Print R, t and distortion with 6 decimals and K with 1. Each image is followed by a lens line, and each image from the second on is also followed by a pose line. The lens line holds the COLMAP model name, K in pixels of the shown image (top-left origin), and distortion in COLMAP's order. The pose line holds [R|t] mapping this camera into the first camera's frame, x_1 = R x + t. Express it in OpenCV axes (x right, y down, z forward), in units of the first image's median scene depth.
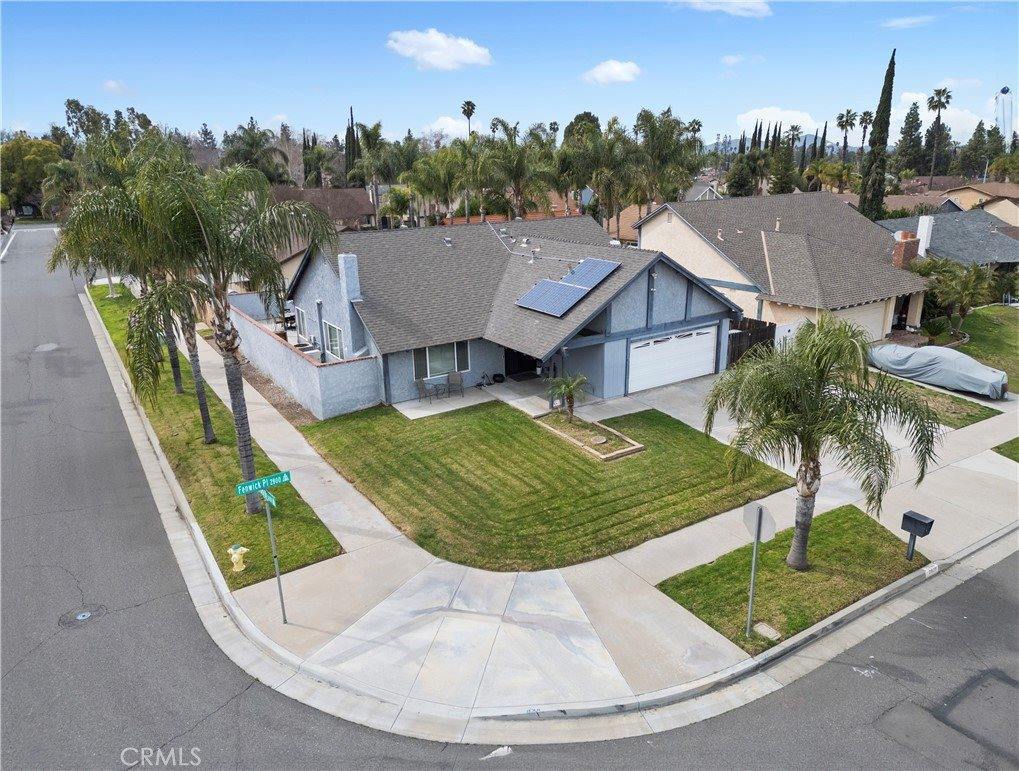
lens RADIAL K [[717.5, 0, 508.8], [0, 717.5, 386.6], [0, 0, 1]] dist [0.041872, 0.001308]
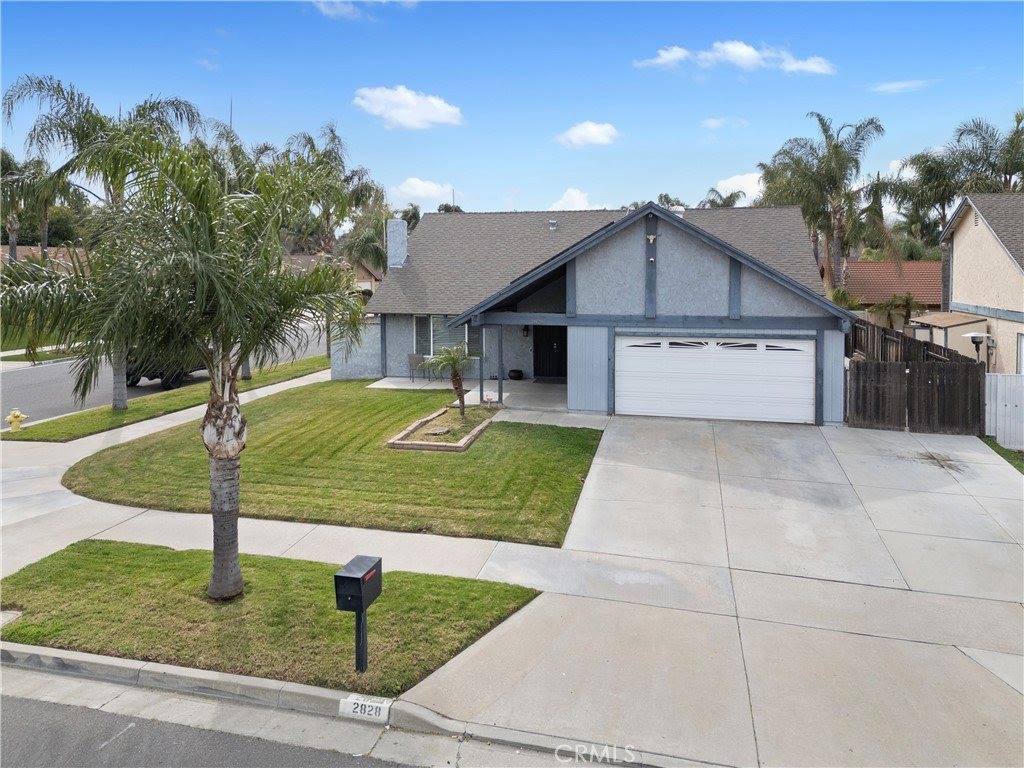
lens RADIAL K [[719.4, 0, 511.5], [0, 719.4, 384.1], [0, 0, 1]] dist [0.002686, 0.004337]
pose [[0.692660, 0.132201, -0.709045, 0.587755], [-0.232705, 0.971449, -0.046202, 0.038921], [0.682693, 0.197001, 0.703648, 0.455826]]
